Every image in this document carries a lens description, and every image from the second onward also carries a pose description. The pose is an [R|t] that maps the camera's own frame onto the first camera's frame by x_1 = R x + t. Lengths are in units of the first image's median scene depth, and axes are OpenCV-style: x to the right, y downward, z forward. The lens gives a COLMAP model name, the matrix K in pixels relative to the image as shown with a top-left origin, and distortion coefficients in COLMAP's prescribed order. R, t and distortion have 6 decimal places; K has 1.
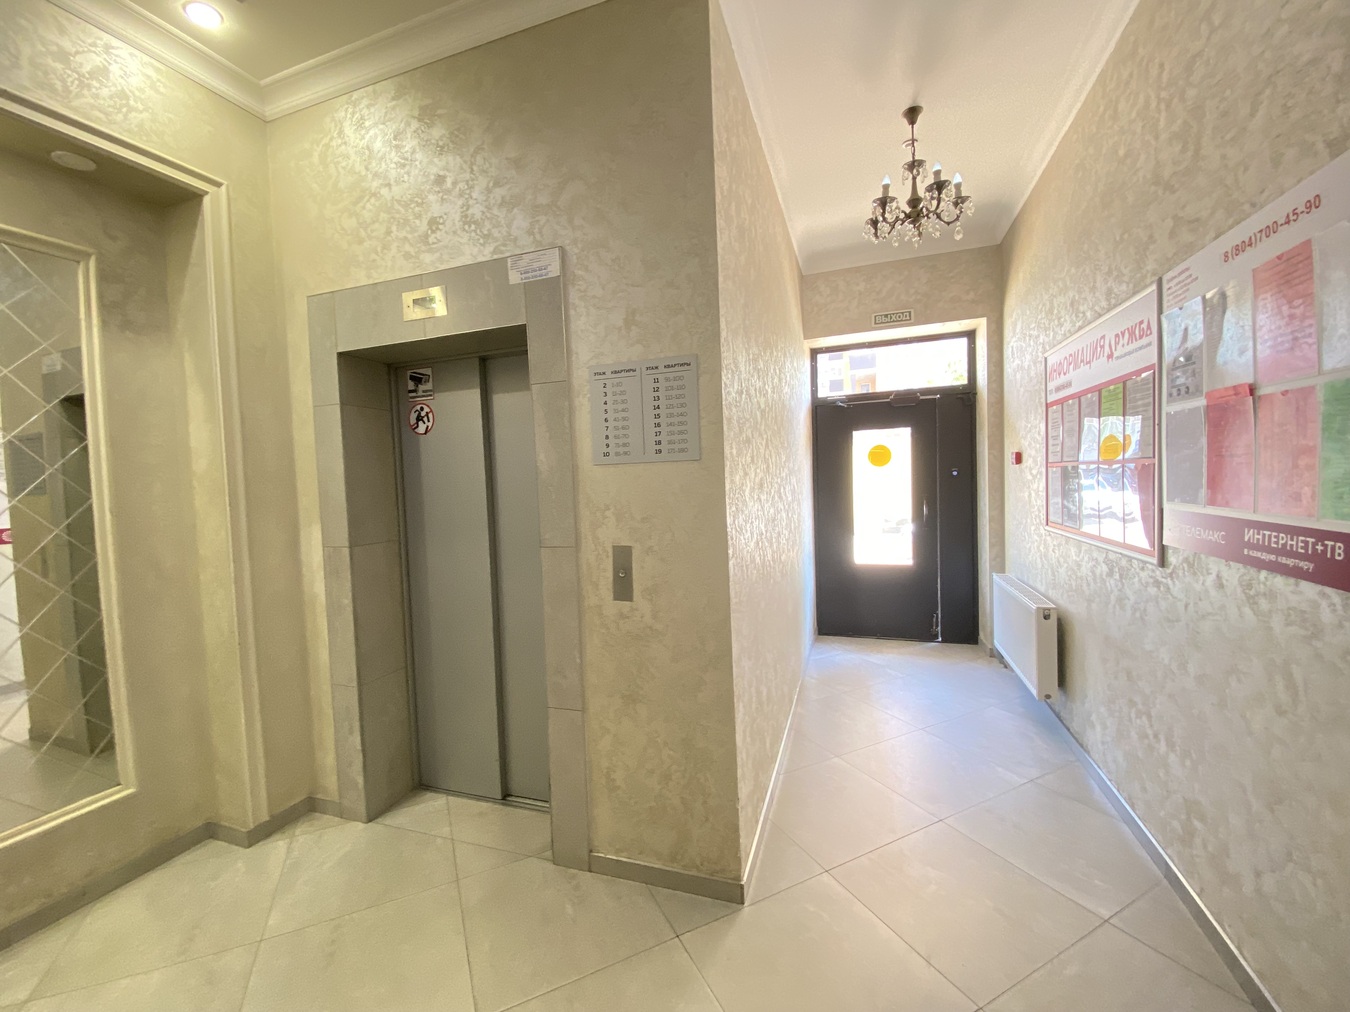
lens RADIAL K [[550.8, 0, 673.4], [0, 550.8, 503.2], [0, 0, 1]] dist [0.013334, -0.016905]
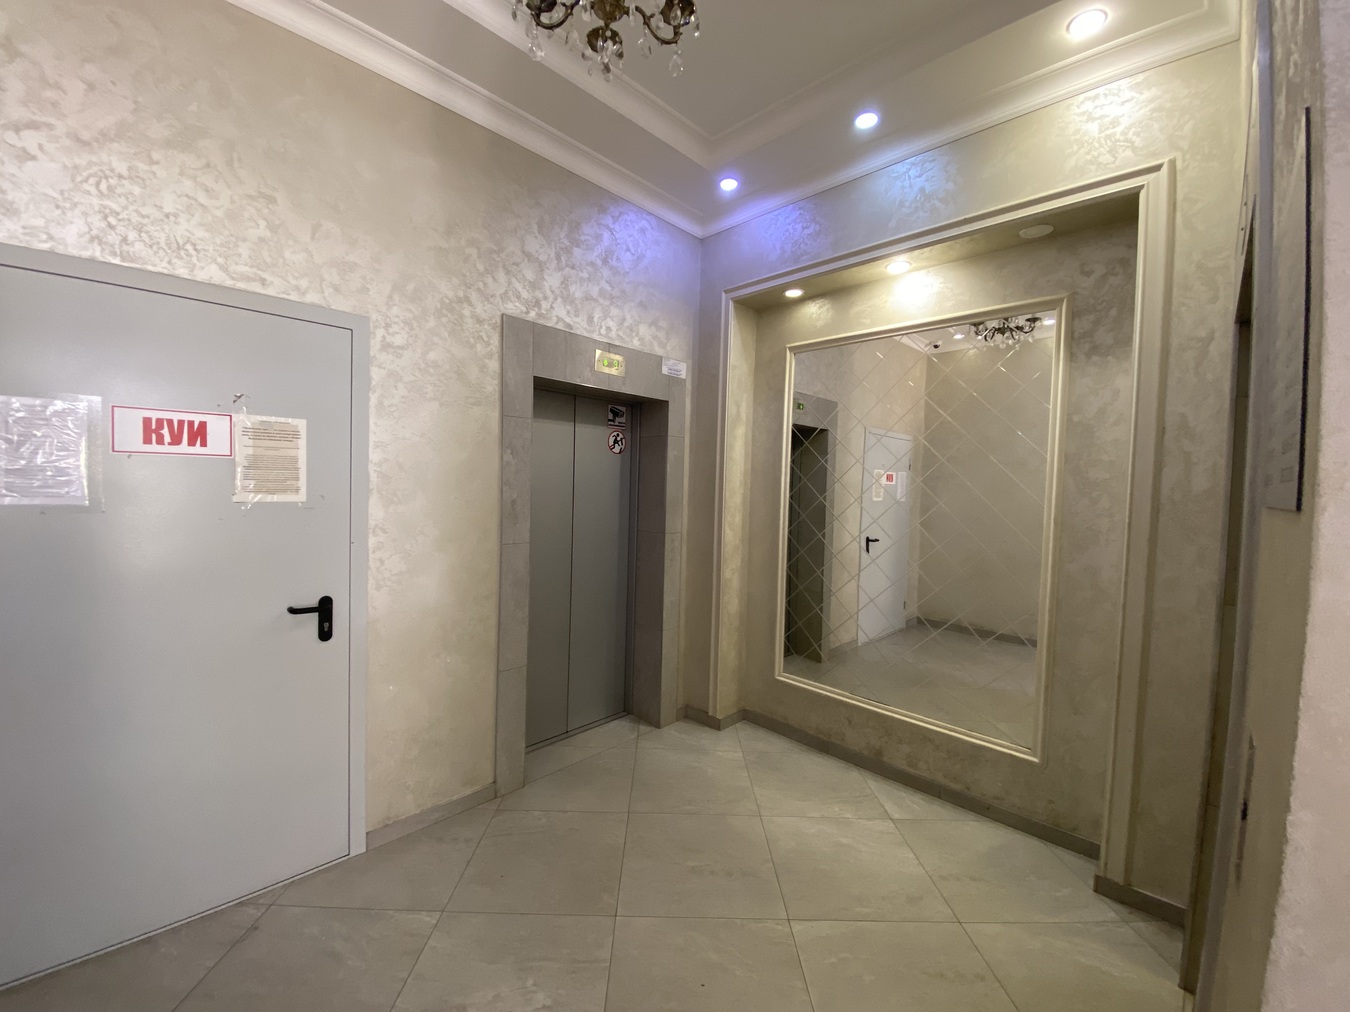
lens RADIAL K [[550.8, 0, 673.0], [0, 550.8, 502.5], [0, 0, 1]] dist [0.013334, -0.016905]
pose [[-0.438979, 0.054410, -0.896849, 0.348001], [-0.050390, 0.995103, 0.085035, -0.074702], [0.897083, 0.082521, -0.434087, 0.725257]]
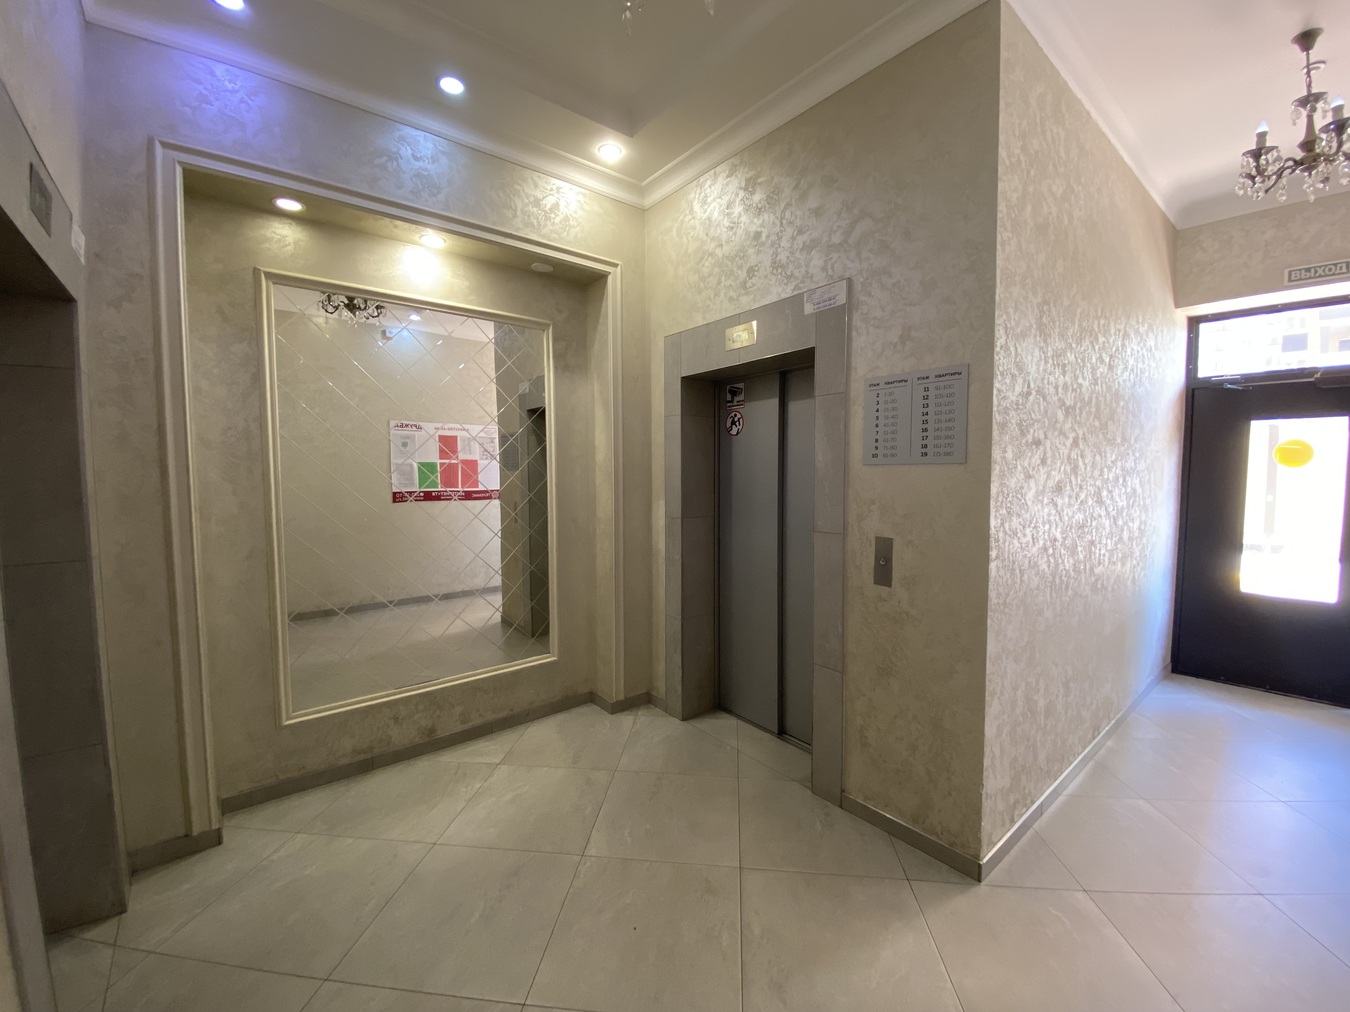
lens RADIAL K [[550.8, 0, 671.5], [0, 550.8, 501.7], [0, 0, 1]] dist [0.013334, -0.016905]
pose [[0.847105, 0.064307, -0.527520, 0.118406], [-0.050832, 0.997905, 0.040021, -0.016475], [0.528988, -0.007087, 0.848600, -0.184524]]
